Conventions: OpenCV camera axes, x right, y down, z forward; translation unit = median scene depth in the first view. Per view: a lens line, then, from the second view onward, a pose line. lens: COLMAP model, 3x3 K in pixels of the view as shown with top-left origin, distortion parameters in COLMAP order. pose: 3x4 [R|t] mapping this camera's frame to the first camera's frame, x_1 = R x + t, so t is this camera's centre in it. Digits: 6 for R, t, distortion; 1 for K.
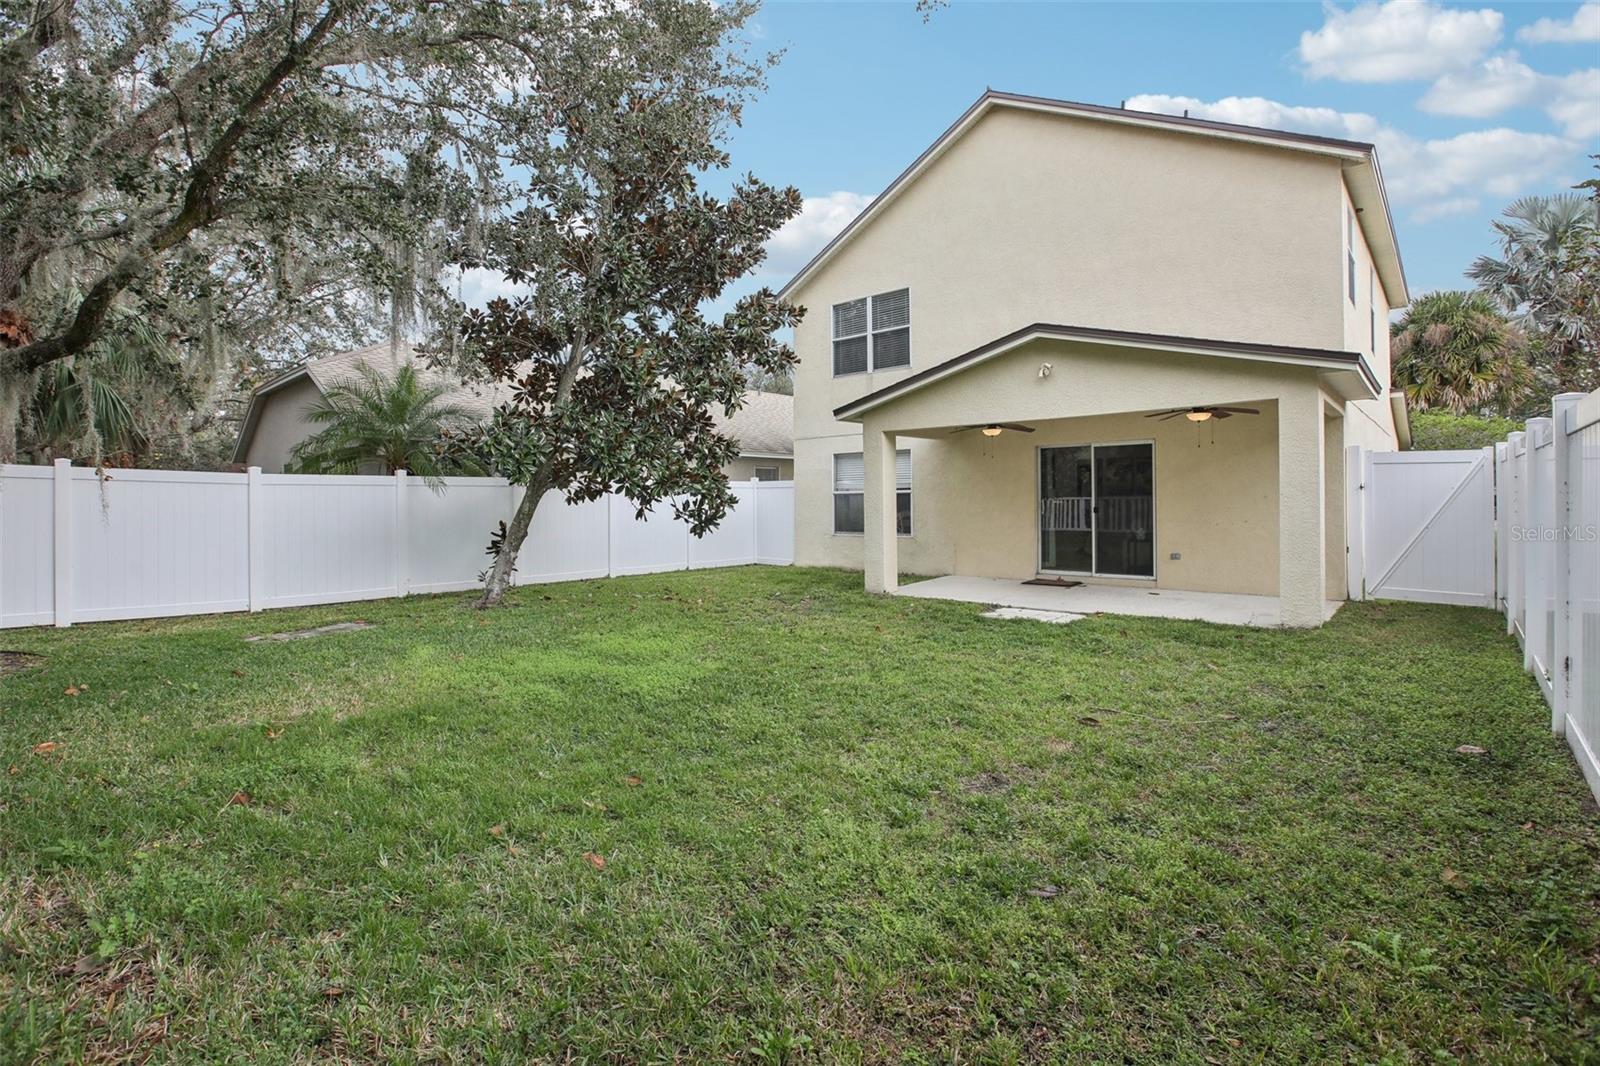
lens RADIAL K [[731.5, 0, 797.2], [0, 731.5, 513.8], [0, 0, 1]] dist [-0.033710, 0.000184]
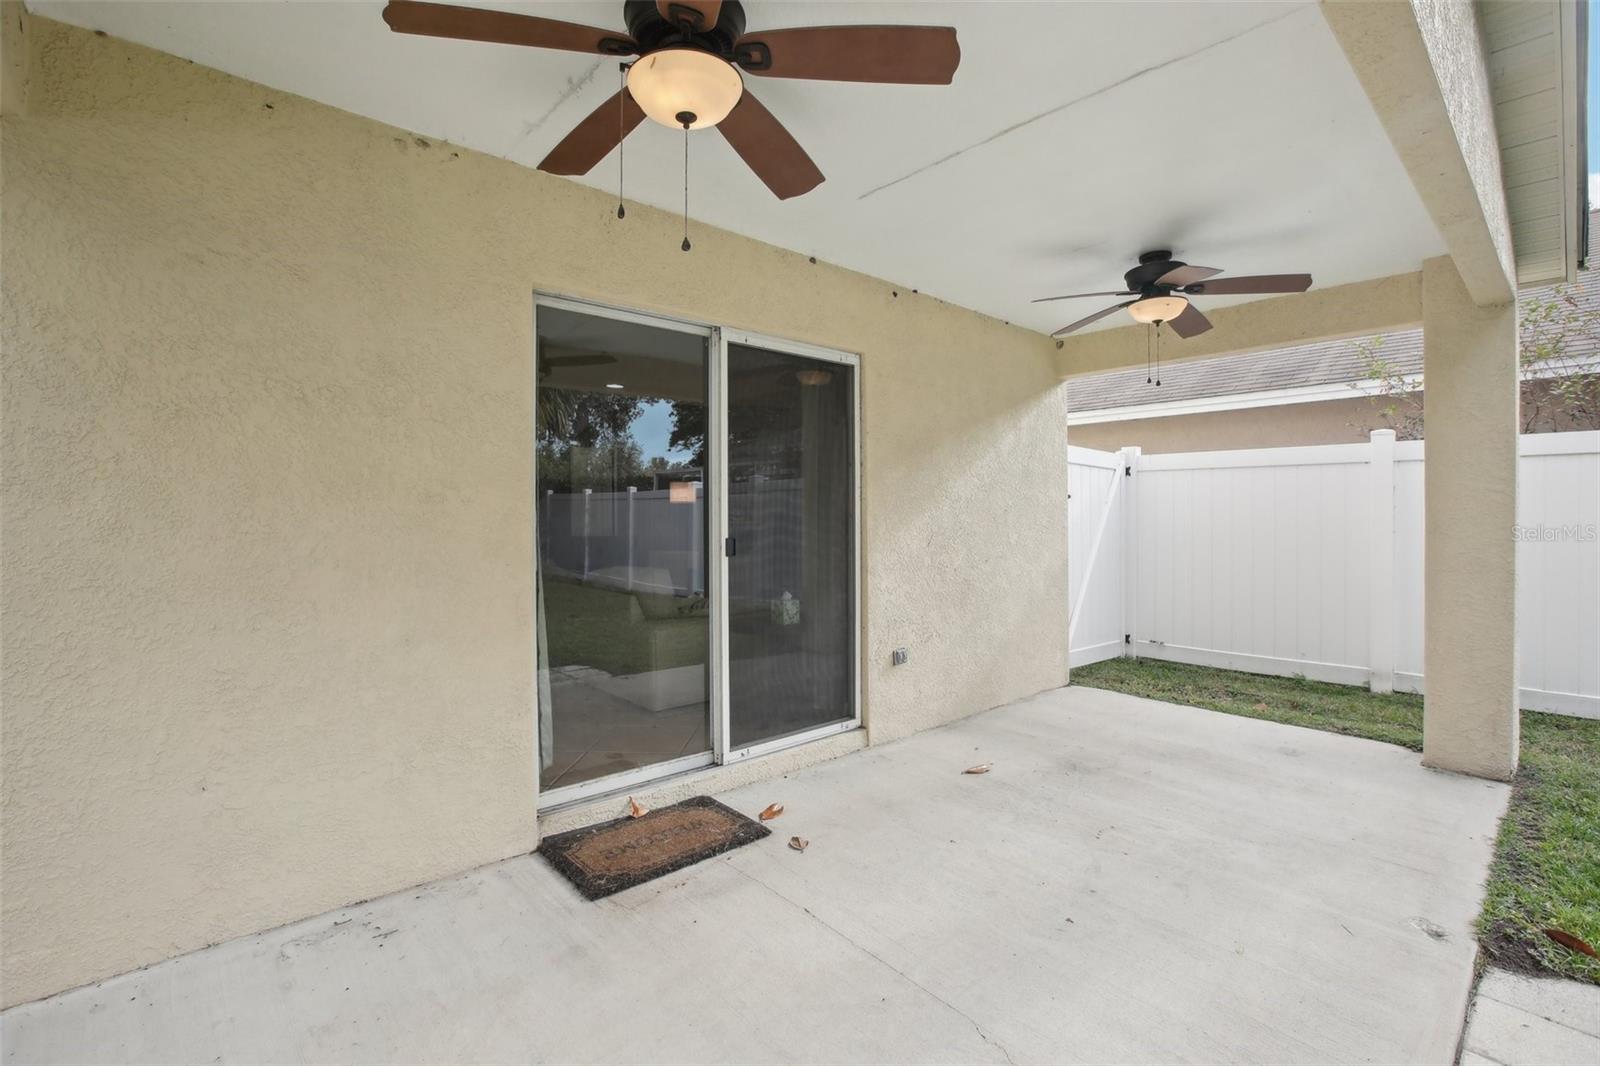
lens RADIAL K [[731.5, 0, 797.2], [0, 731.5, 513.8], [0, 0, 1]] dist [-0.033710, 0.000184]
pose [[0.105209, 0.008537, 0.994414, 0.105669], [0.013504, 0.999859, -0.010012, -0.016042], [-0.994358, 0.014482, 0.105079, 0.936498]]
